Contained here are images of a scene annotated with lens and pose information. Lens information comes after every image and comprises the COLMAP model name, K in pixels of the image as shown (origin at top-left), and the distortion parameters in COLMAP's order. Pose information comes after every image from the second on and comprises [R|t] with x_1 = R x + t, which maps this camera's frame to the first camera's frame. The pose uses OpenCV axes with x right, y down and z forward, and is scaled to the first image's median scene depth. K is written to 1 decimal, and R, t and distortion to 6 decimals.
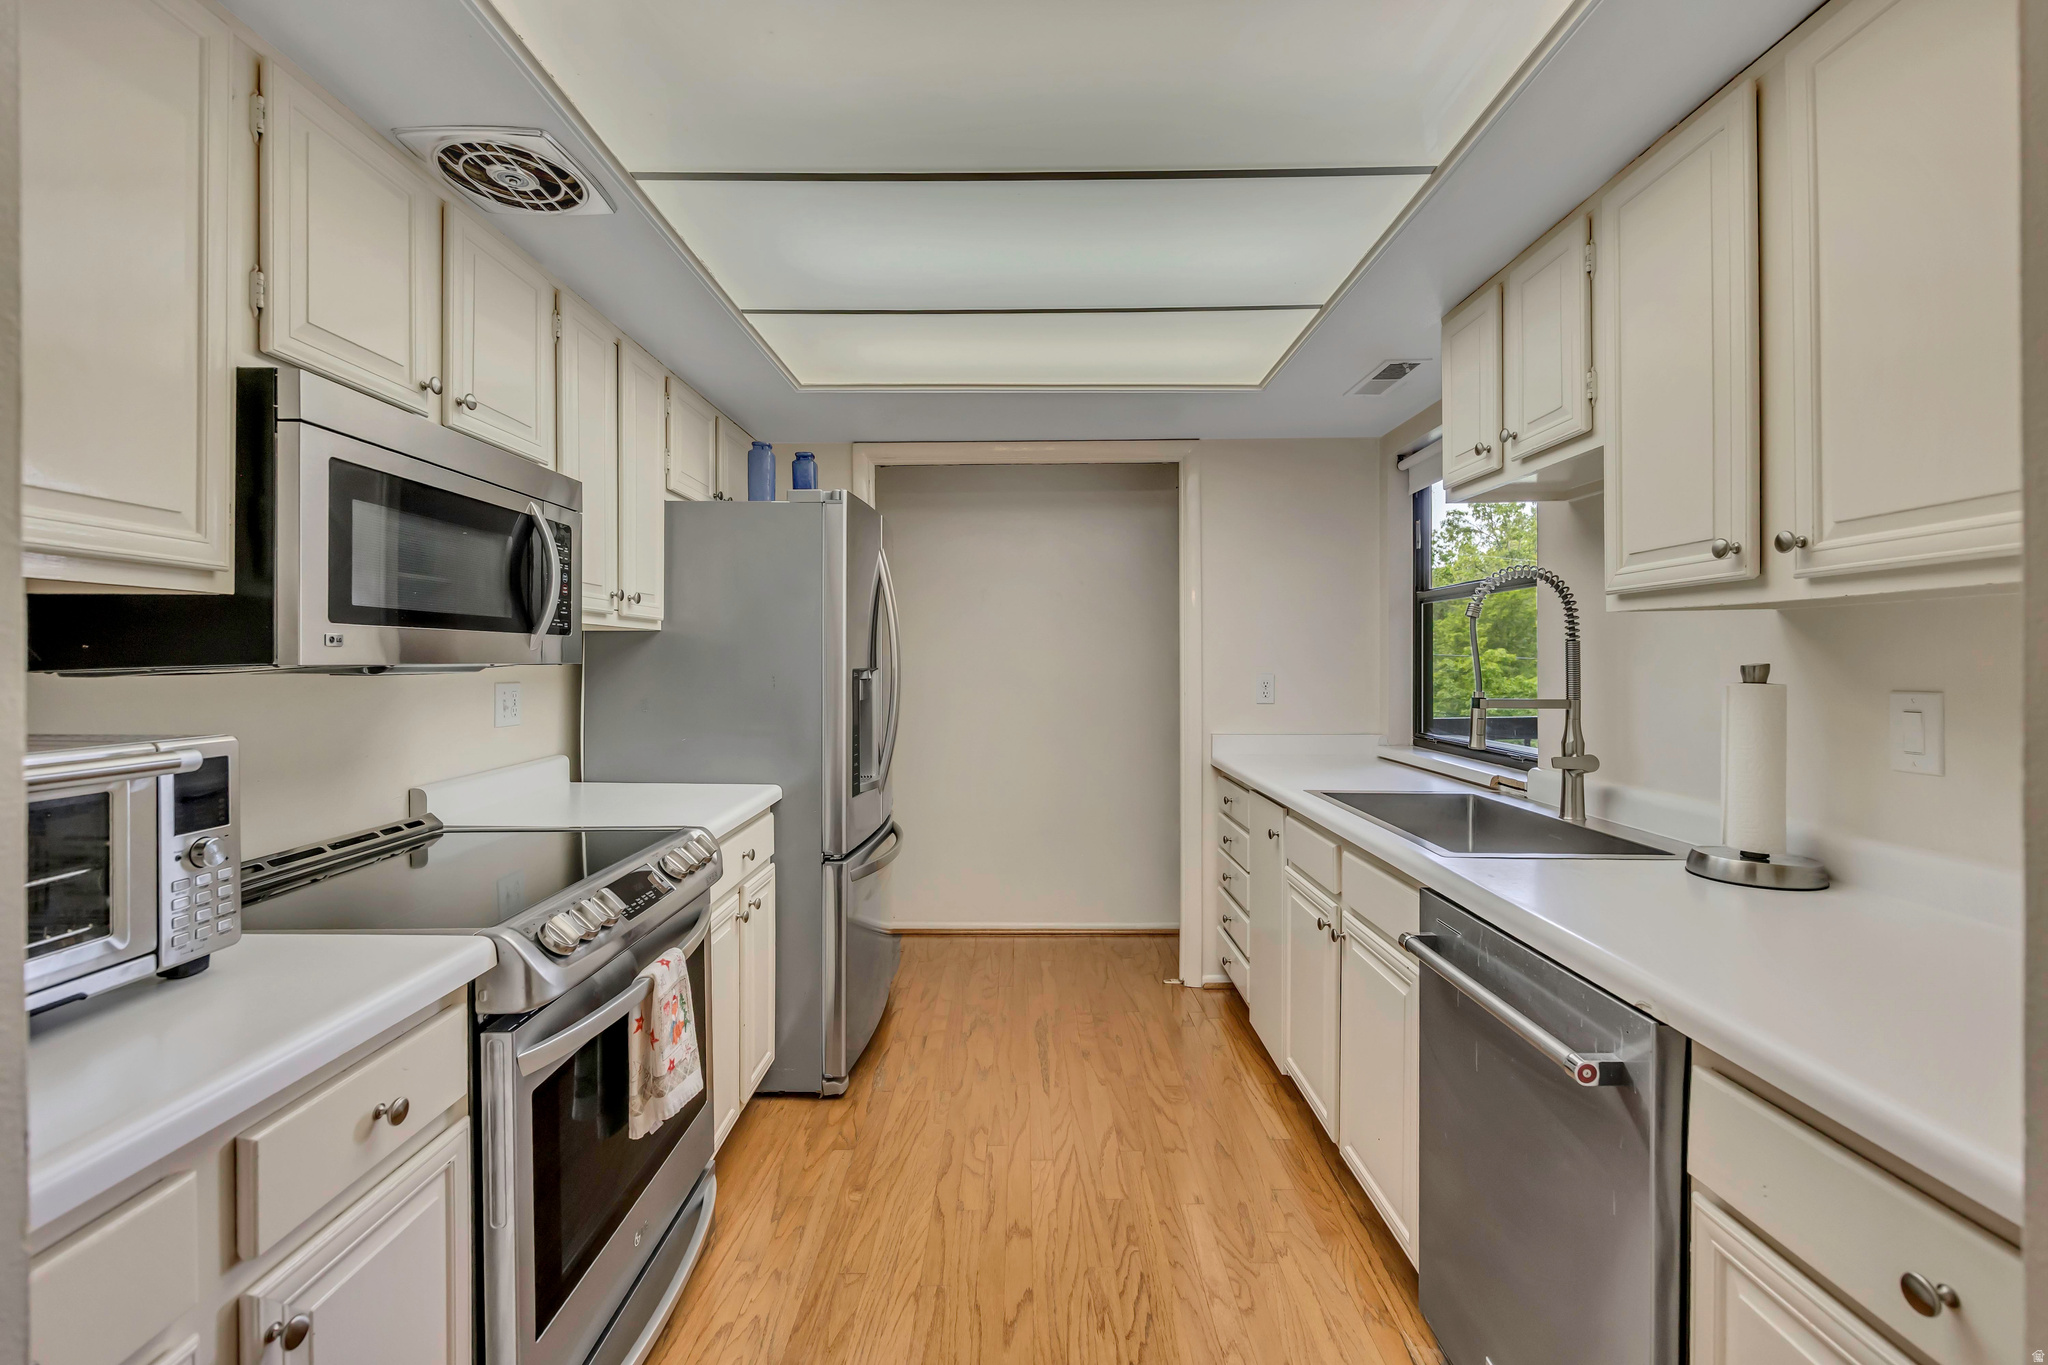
lens RADIAL K [[888.5, 0, 1030.1], [0, 888.5, 678.7], [0, 0, 1]] dist [-0.004541, -0.000426]
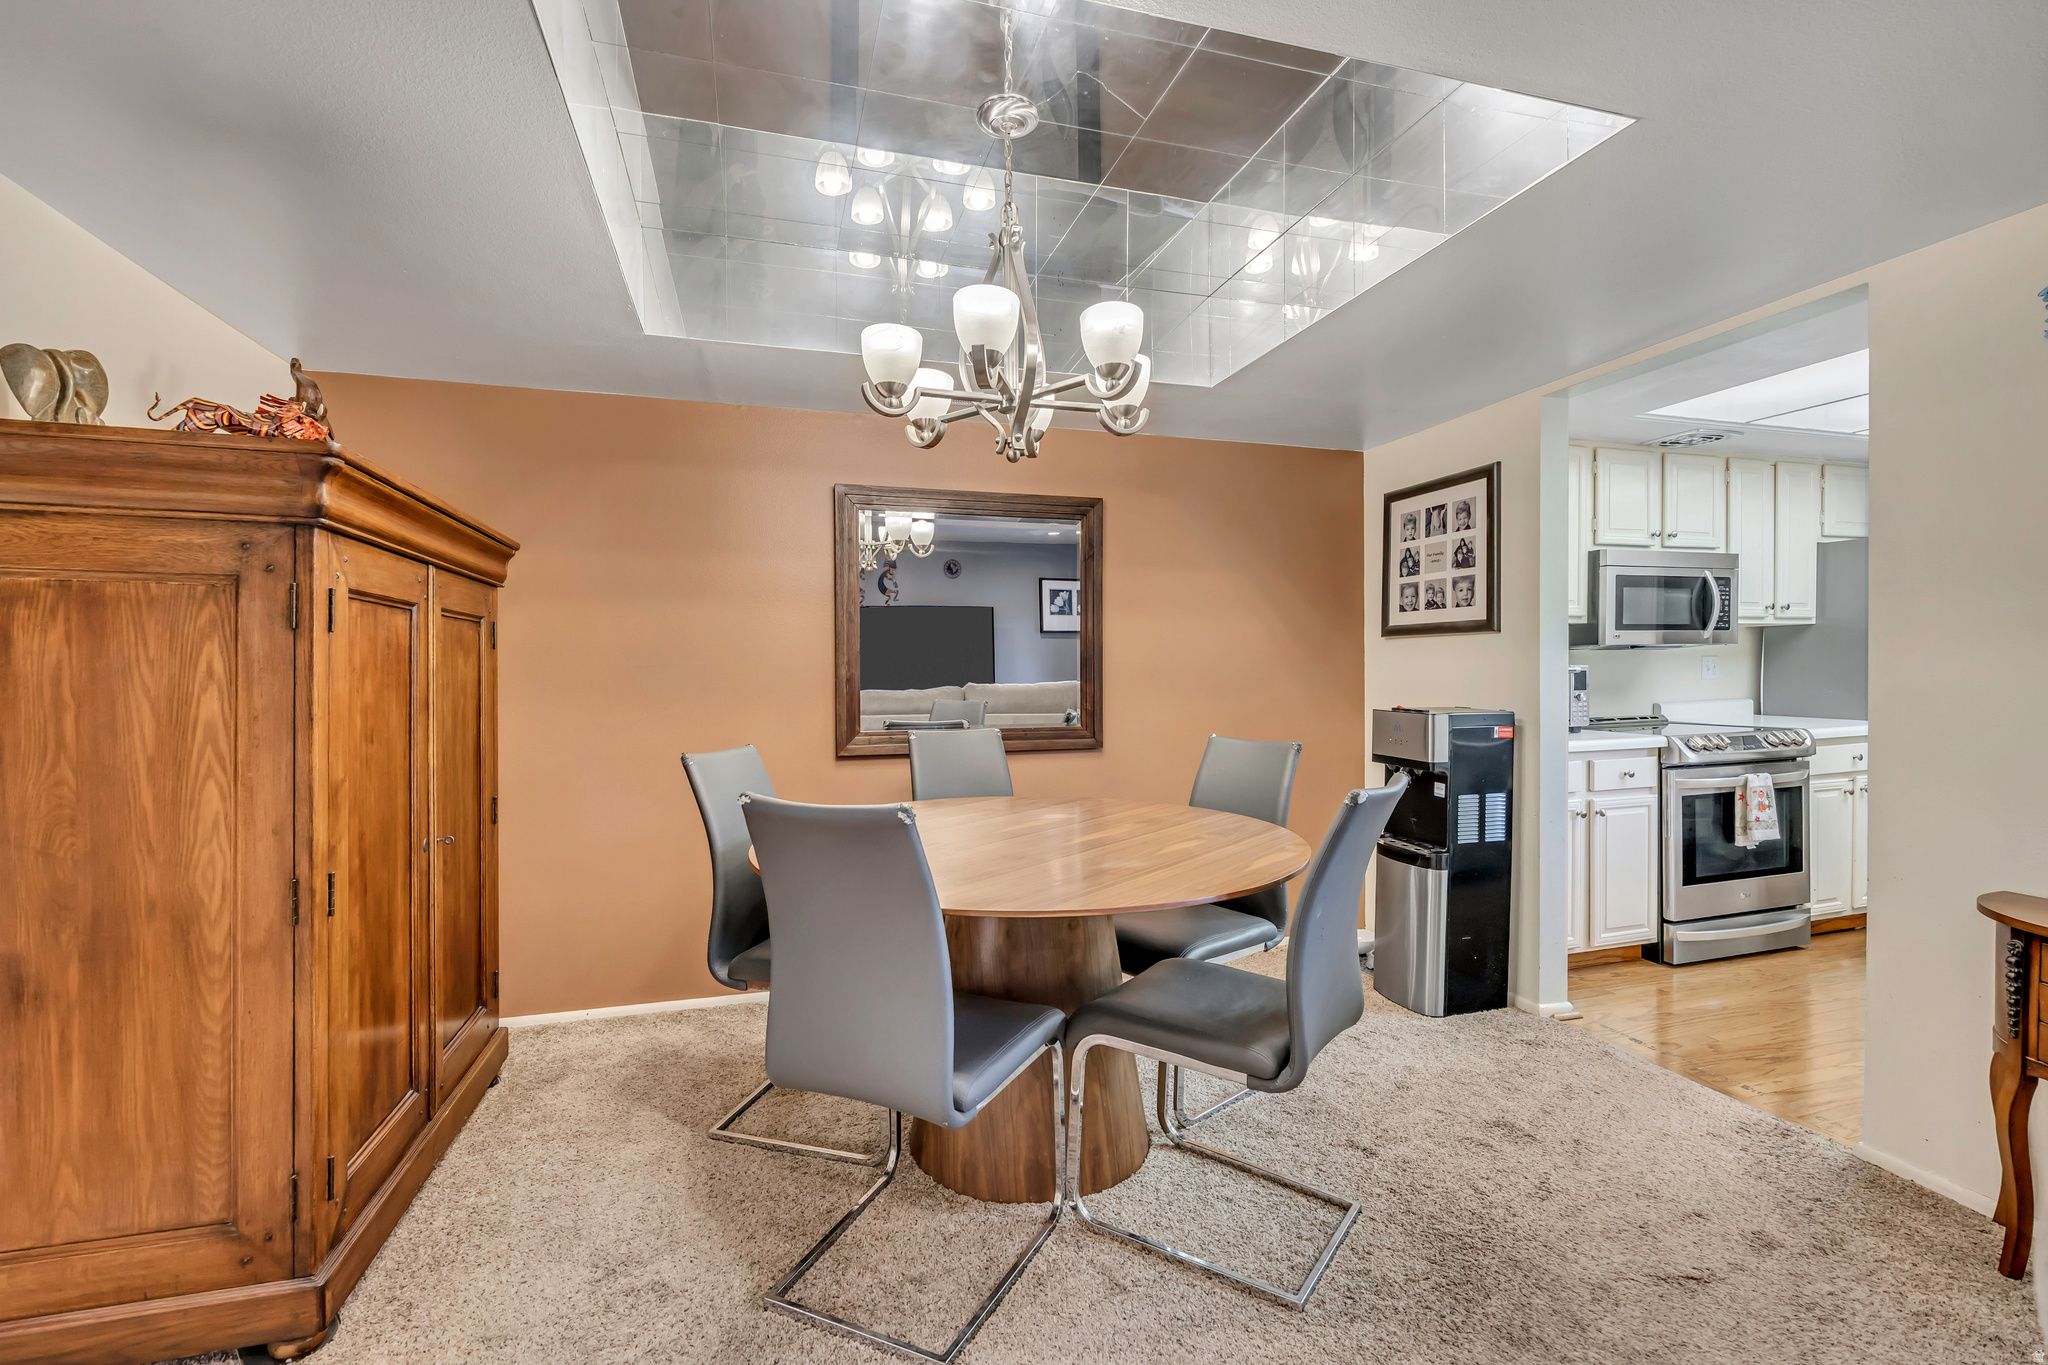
lens RADIAL K [[888.5, 0, 1028.3], [0, 888.5, 681.2], [0, 0, 1]] dist [-0.004541, -0.000426]
pose [[0.289796, 0.003999, -0.957080, 1.223836], [-0.004426, 0.999986, 0.002838, 0.088153], [0.957078, 0.003414, 0.289810, -1.441087]]
